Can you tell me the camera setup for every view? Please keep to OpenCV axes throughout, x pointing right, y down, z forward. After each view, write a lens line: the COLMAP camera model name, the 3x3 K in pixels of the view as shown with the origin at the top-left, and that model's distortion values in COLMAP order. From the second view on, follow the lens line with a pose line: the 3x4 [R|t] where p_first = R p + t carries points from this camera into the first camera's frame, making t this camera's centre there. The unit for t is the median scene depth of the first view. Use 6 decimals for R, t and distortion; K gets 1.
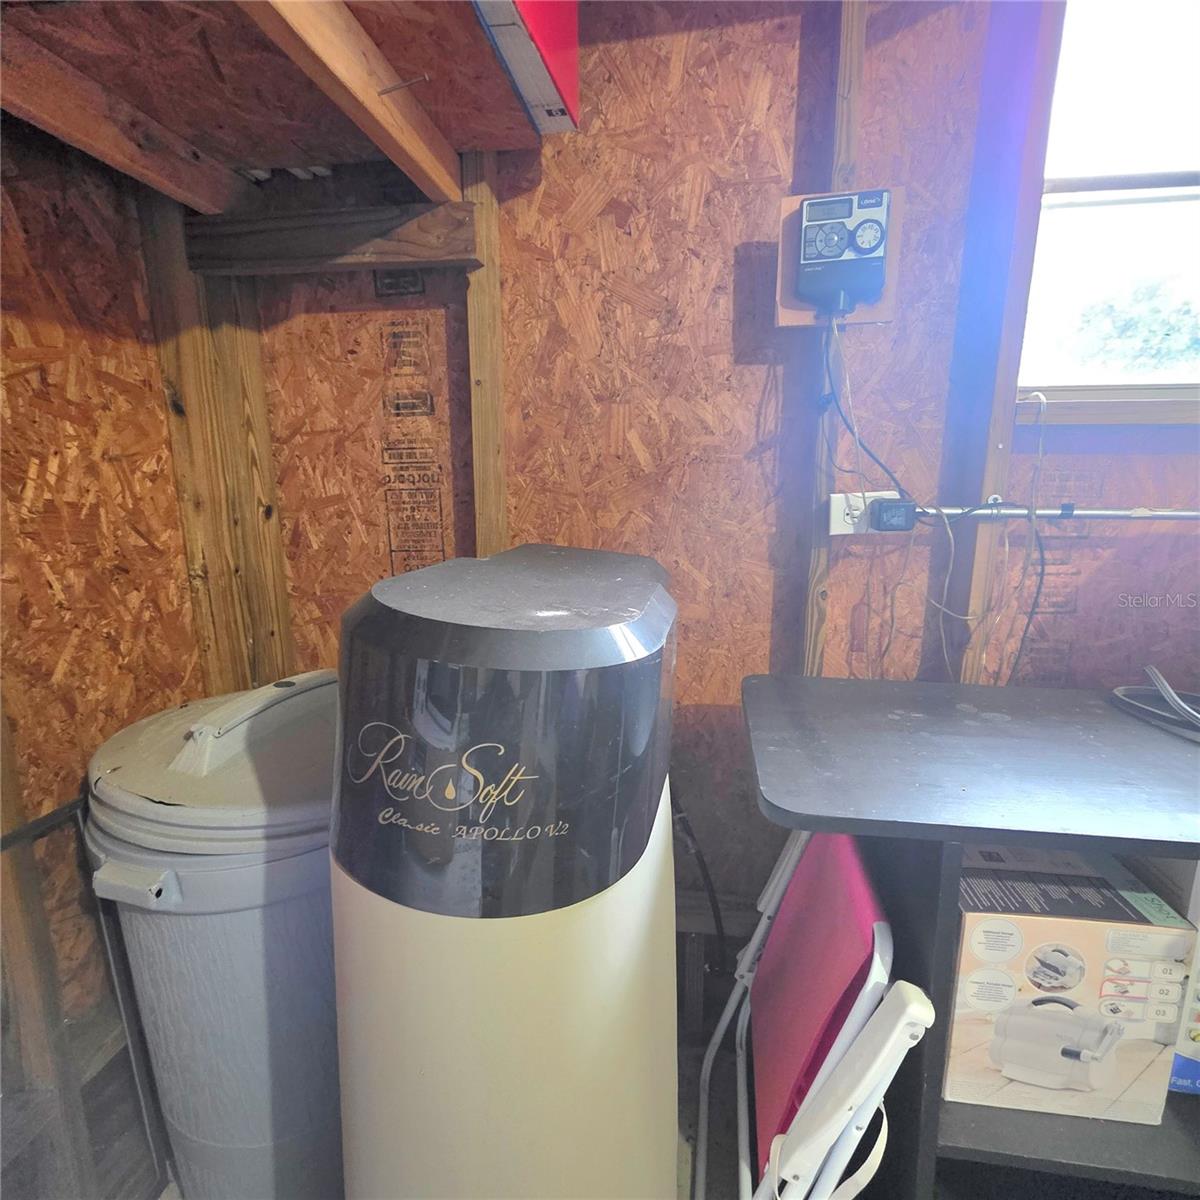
lens RADIAL K [[639.2, 0, 600.3], [0, 639.2, 606.4], [0, 0, 1]] dist [-0.000189, -0.000104]
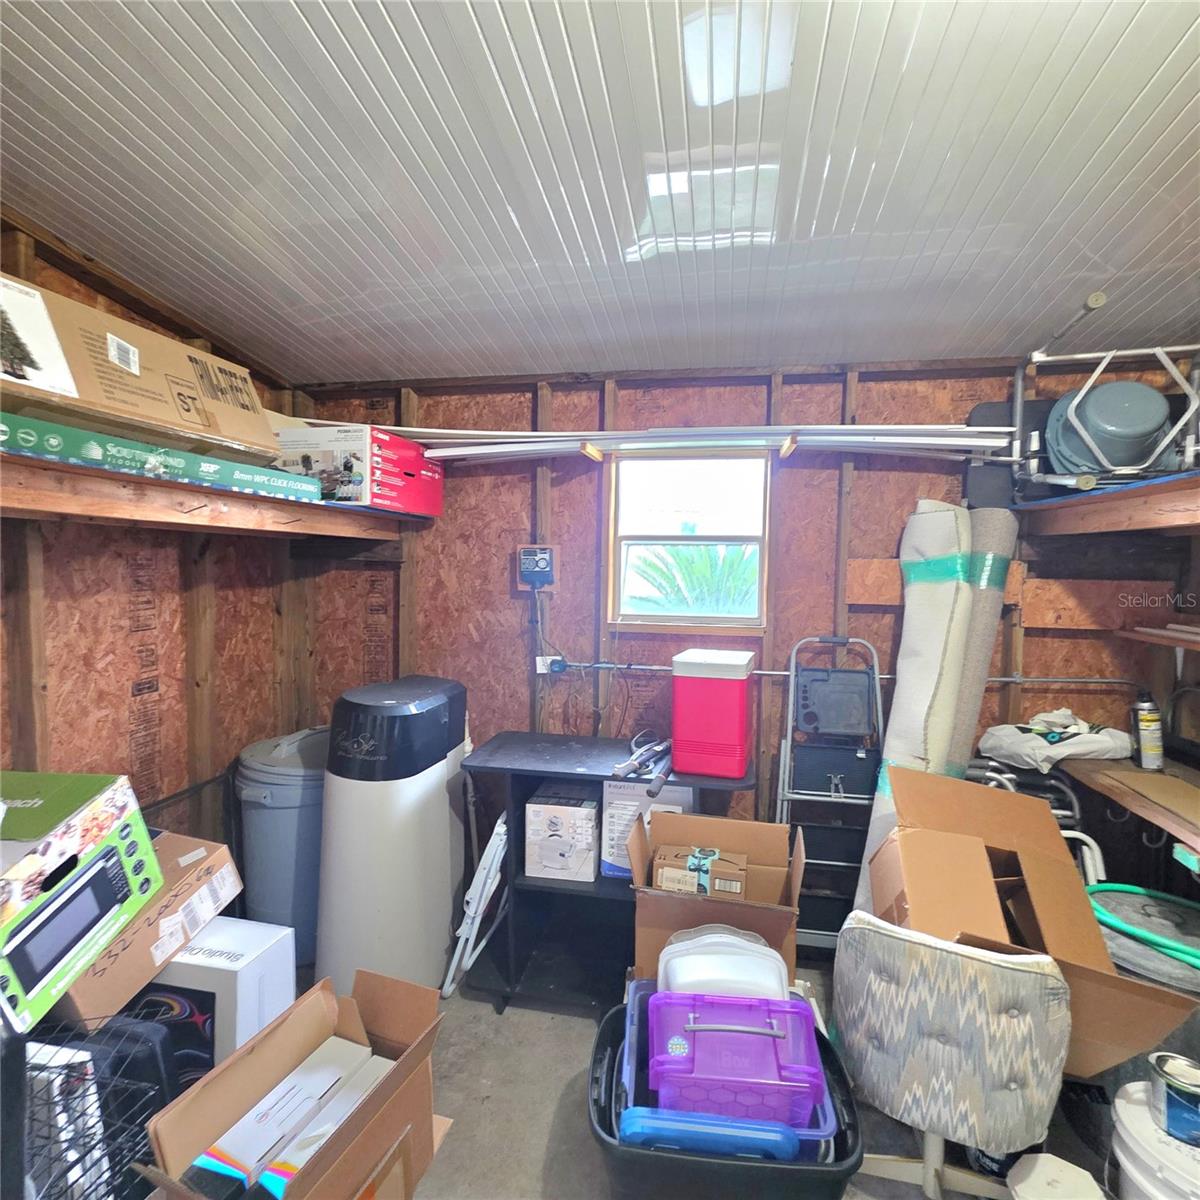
lens RADIAL K [[639.2, 0, 602.0], [0, 639.2, 593.8], [0, 0, 1]] dist [-0.000189, -0.000104]
pose [[0.999499, 0.018097, -0.025961, 0.632914], [-0.022099, 0.986332, -0.163284, -0.015684], [0.022651, 0.163776, 0.986237, -1.394821]]
